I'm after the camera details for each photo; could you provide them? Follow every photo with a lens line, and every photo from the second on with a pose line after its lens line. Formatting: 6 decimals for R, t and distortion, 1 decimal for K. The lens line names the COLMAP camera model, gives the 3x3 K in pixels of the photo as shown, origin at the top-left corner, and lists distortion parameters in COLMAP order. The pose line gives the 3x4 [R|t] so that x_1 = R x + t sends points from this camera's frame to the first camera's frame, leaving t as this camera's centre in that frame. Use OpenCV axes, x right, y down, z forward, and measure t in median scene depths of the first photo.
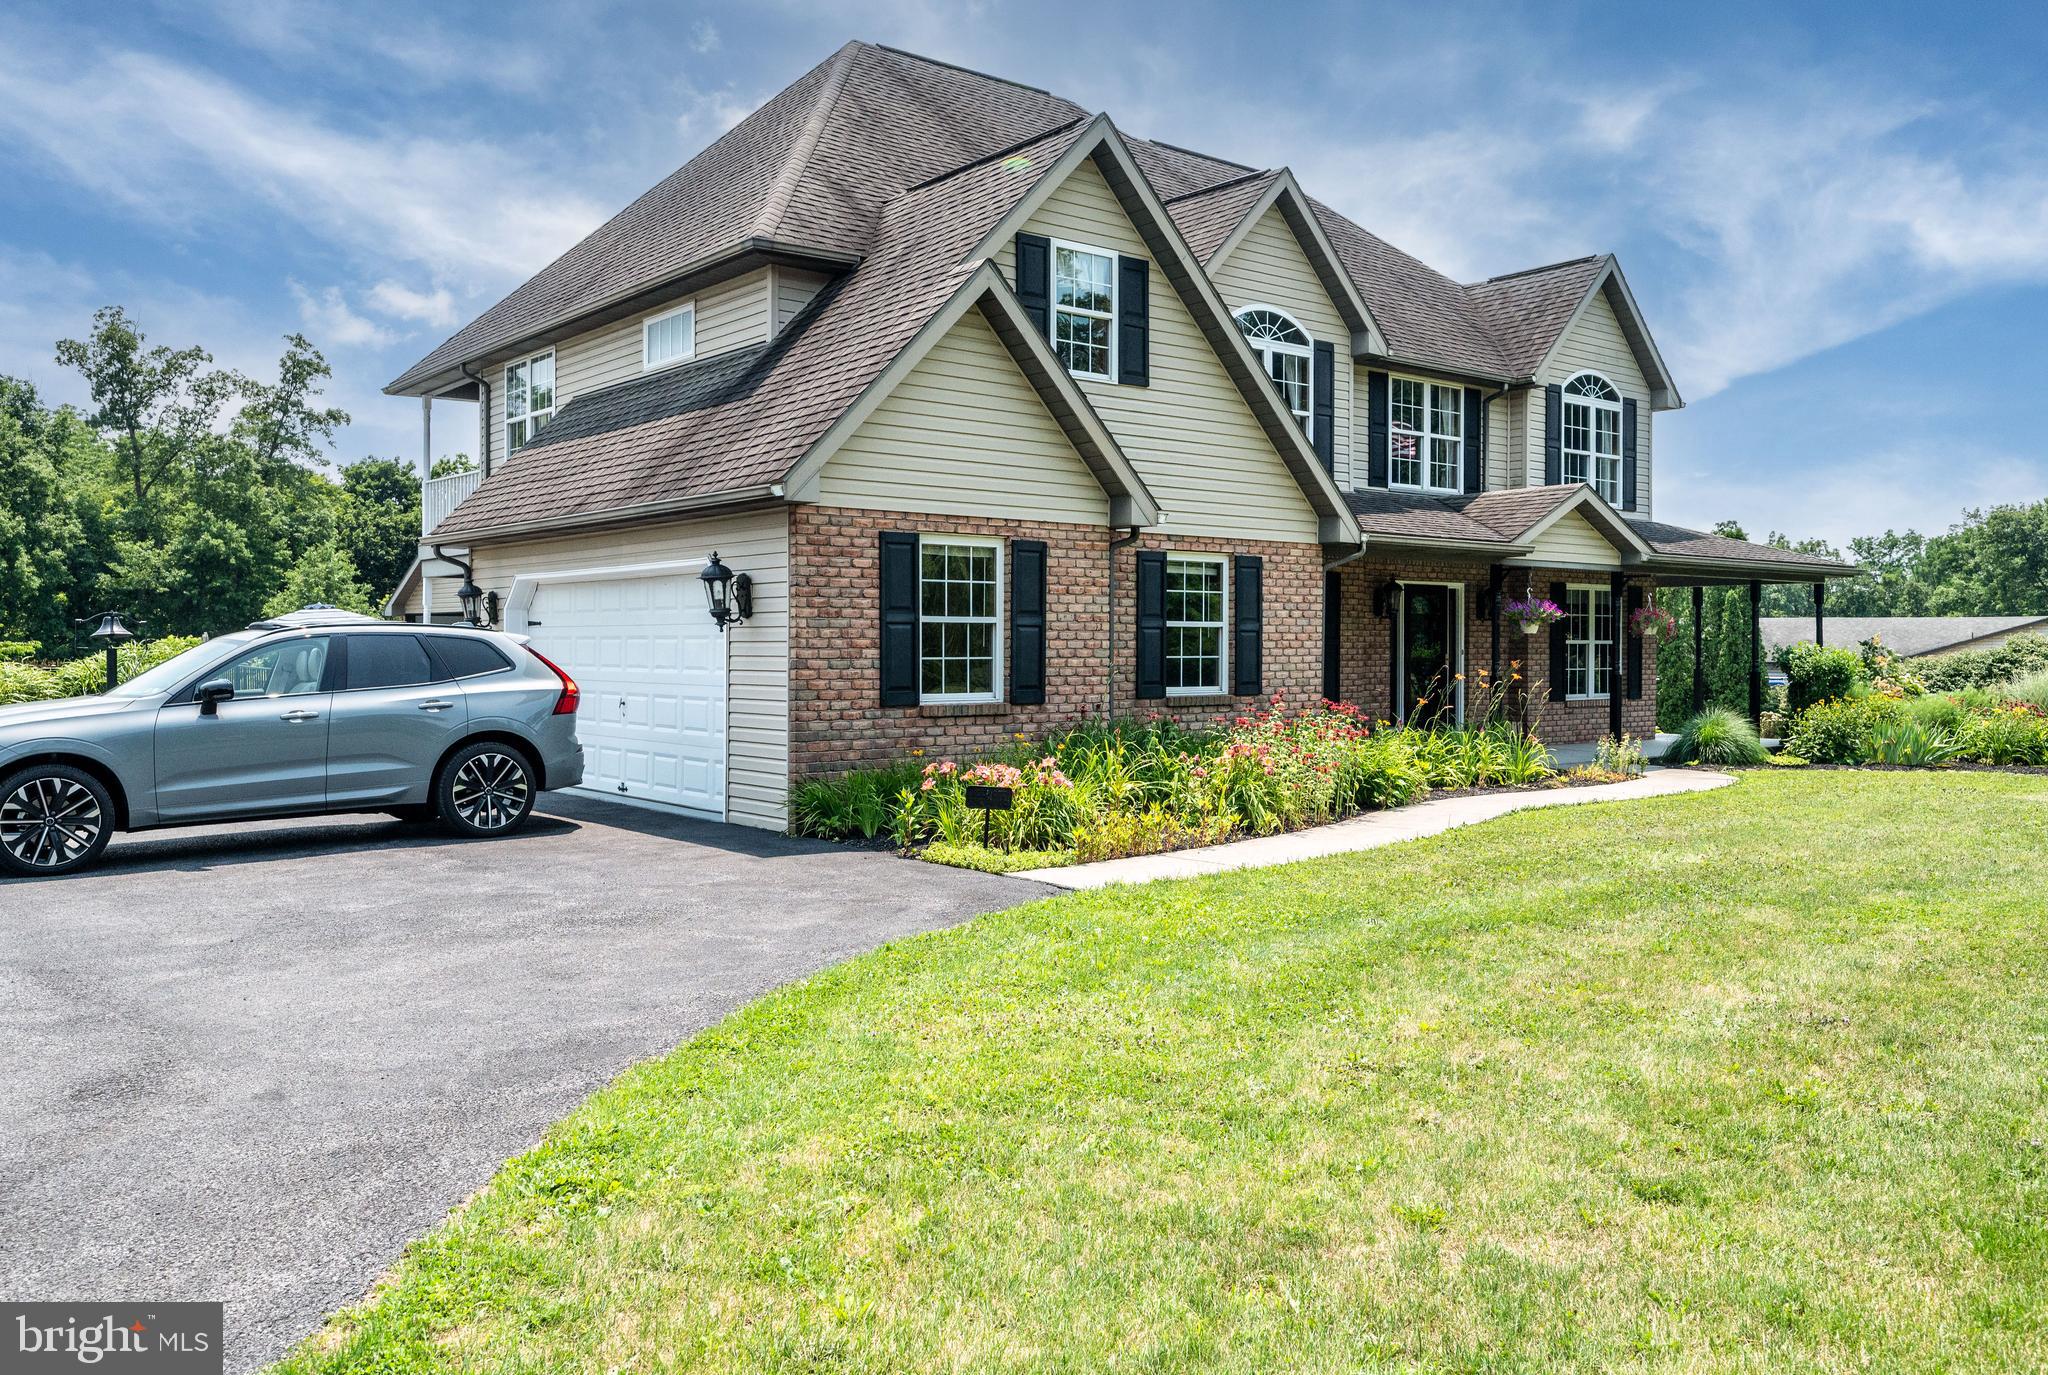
lens RADIAL K [[1618.1, 0, 1038.2], [0, 1618.1, 646.8], [0, 0, 1]] dist [-0.004584, 0.027997]
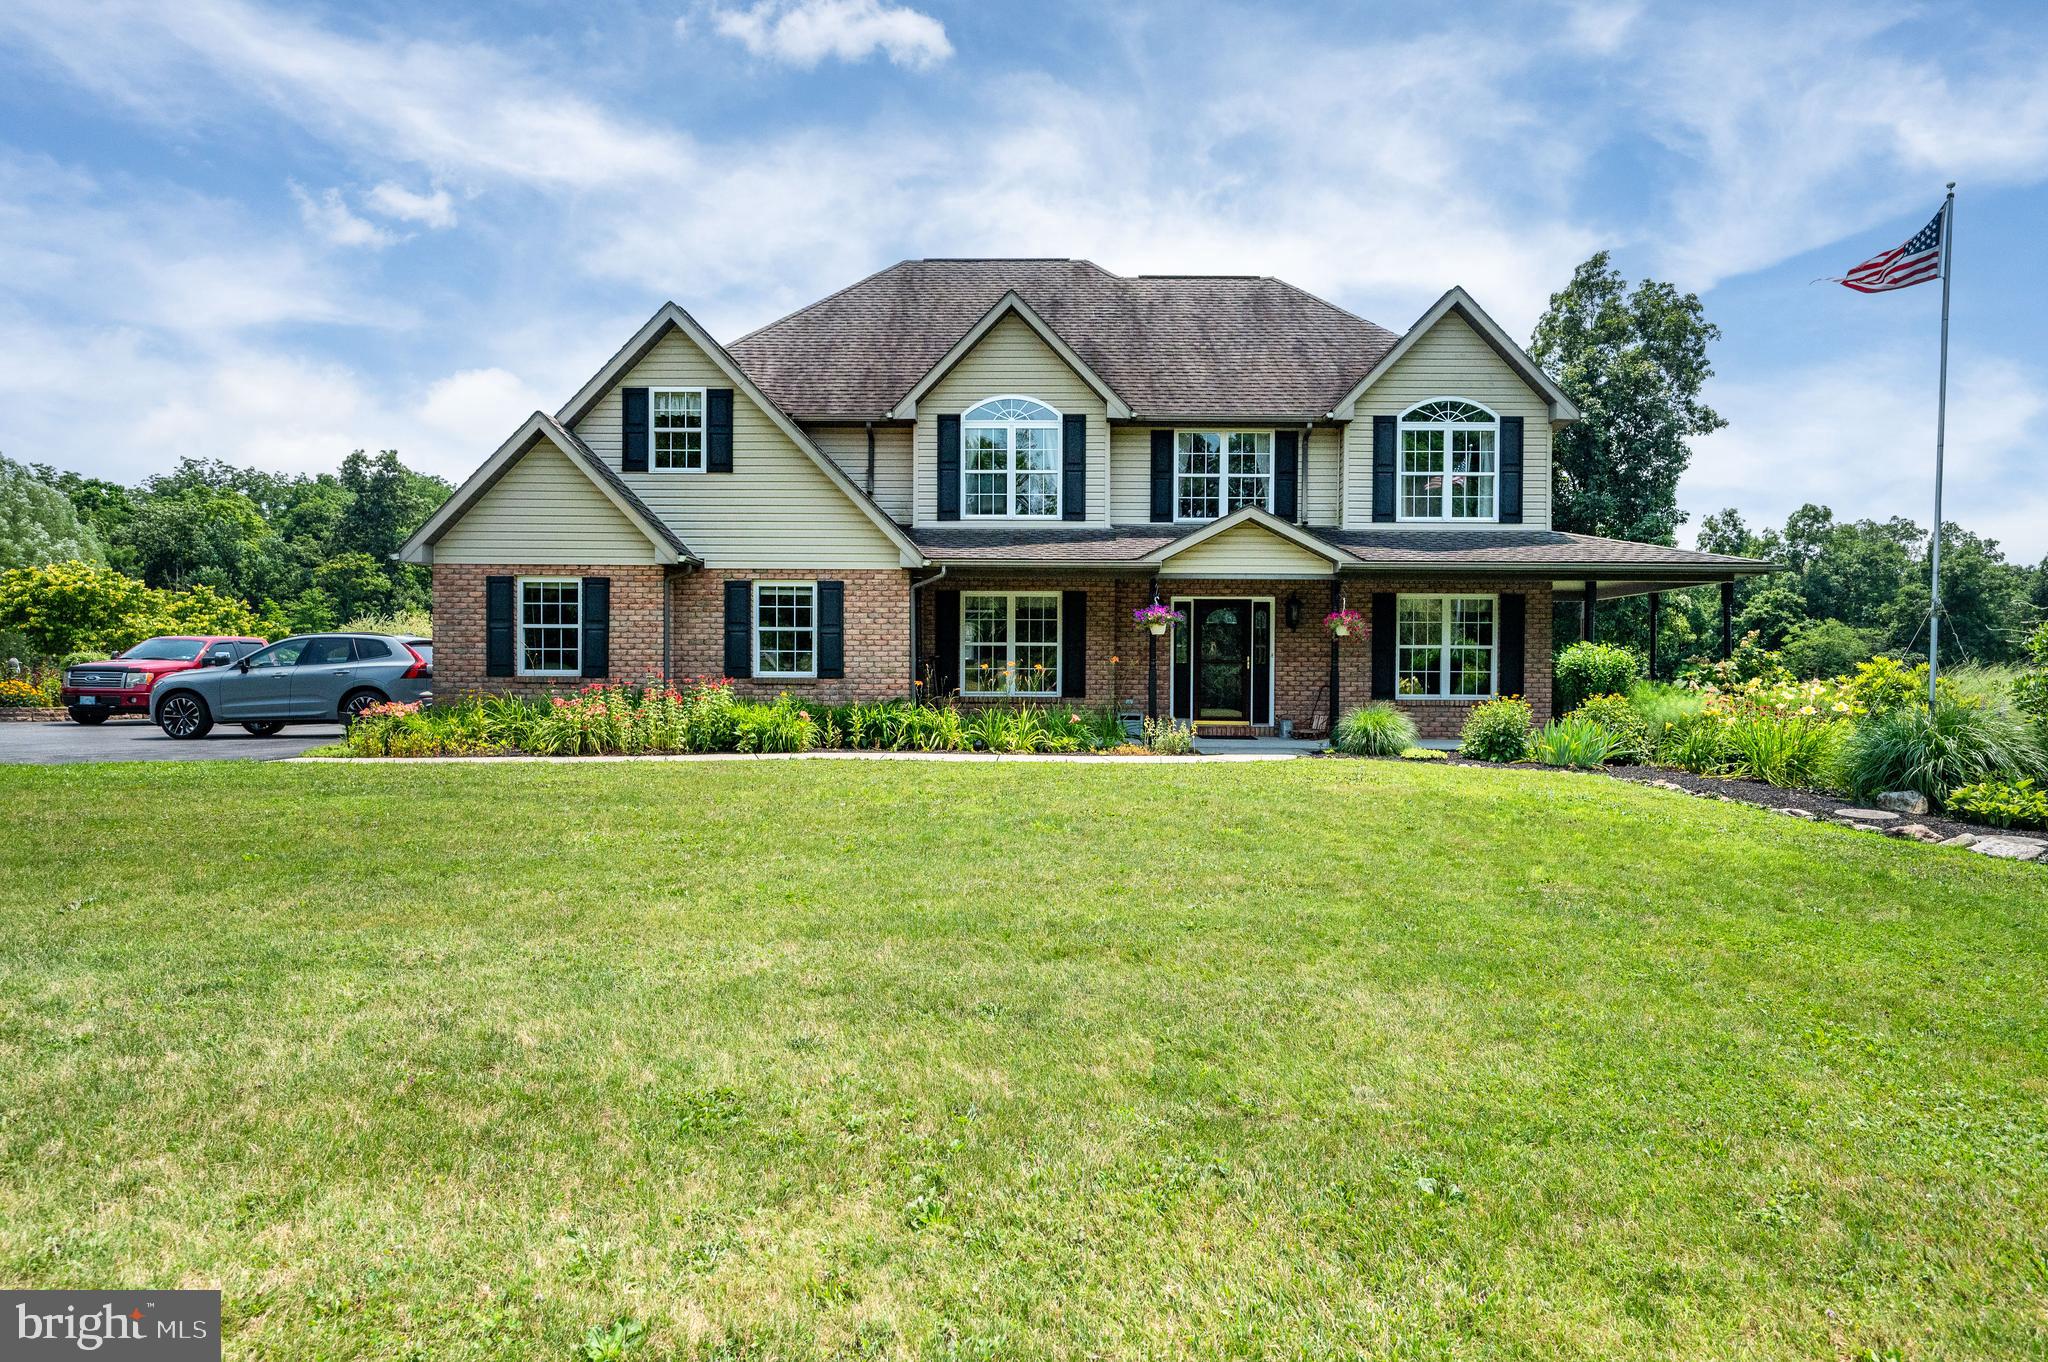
lens RADIAL K [[1105.6, 0, 1028.8], [0, 1105.6, 691.4], [0, 0, 1]] dist [-0.001370, 0.001663]
pose [[0.761720, 0.011870, -0.647798, 0.834852], [-0.005429, 0.999914, 0.011938, 0.026958], [0.647884, -0.005577, 0.761719, 0.343669]]
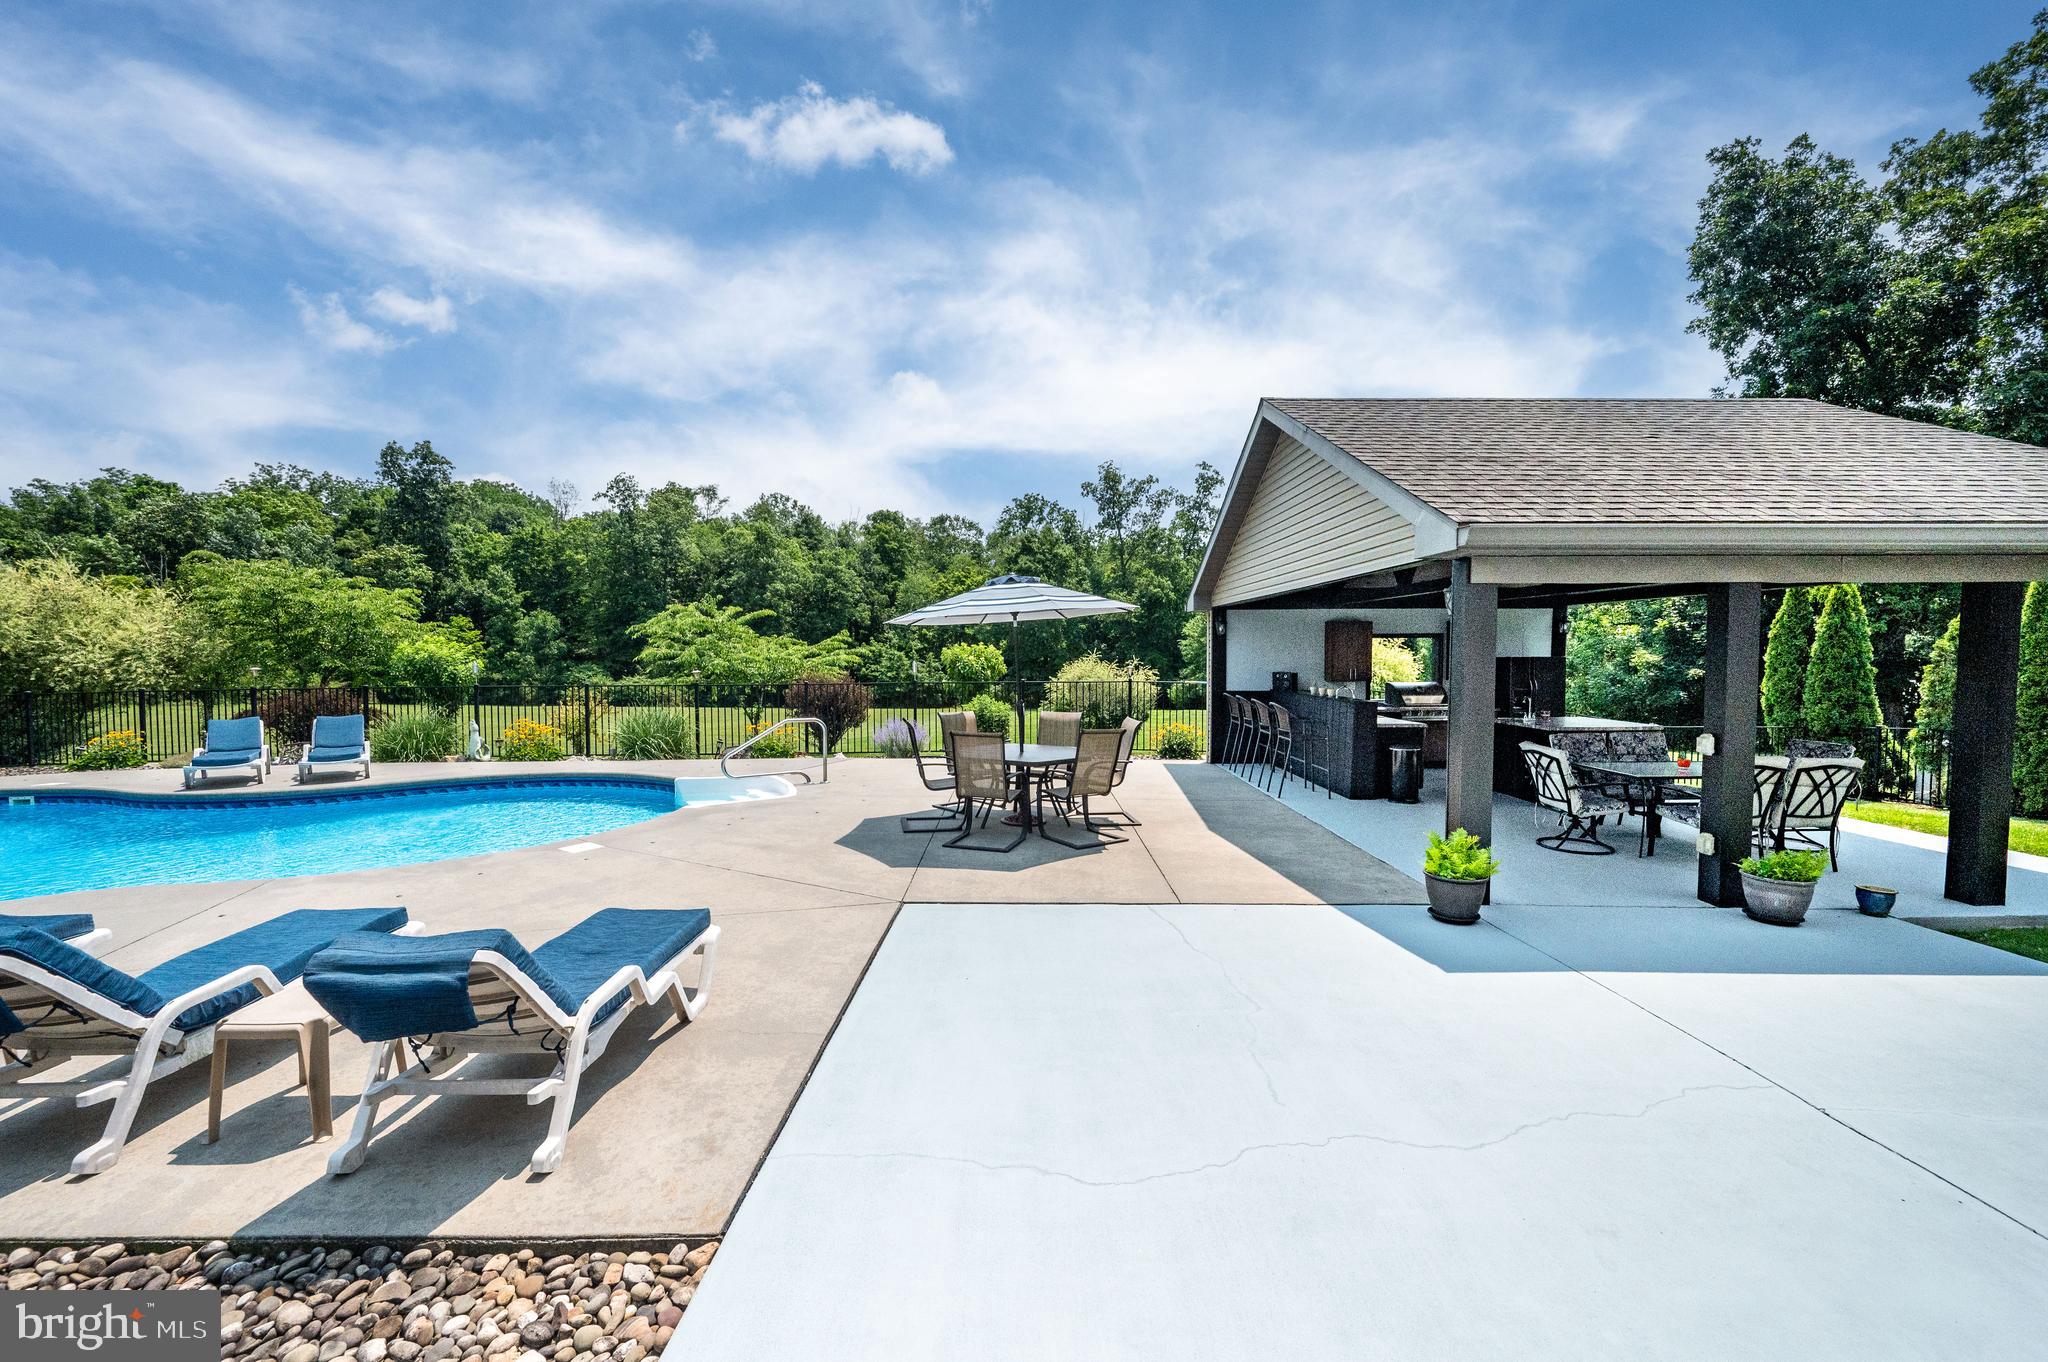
lens RADIAL K [[819.9, 0, 1020.1], [0, 819.9, 693.4], [0, 0, 1]] dist [-0.002458, -0.000229]
pose [[0.776440, 0.025385, -0.629679, -0.421957], [0.007852, 0.998721, 0.049944, -0.010392], [0.630142, -0.043723, 0.775248, 1.267989]]
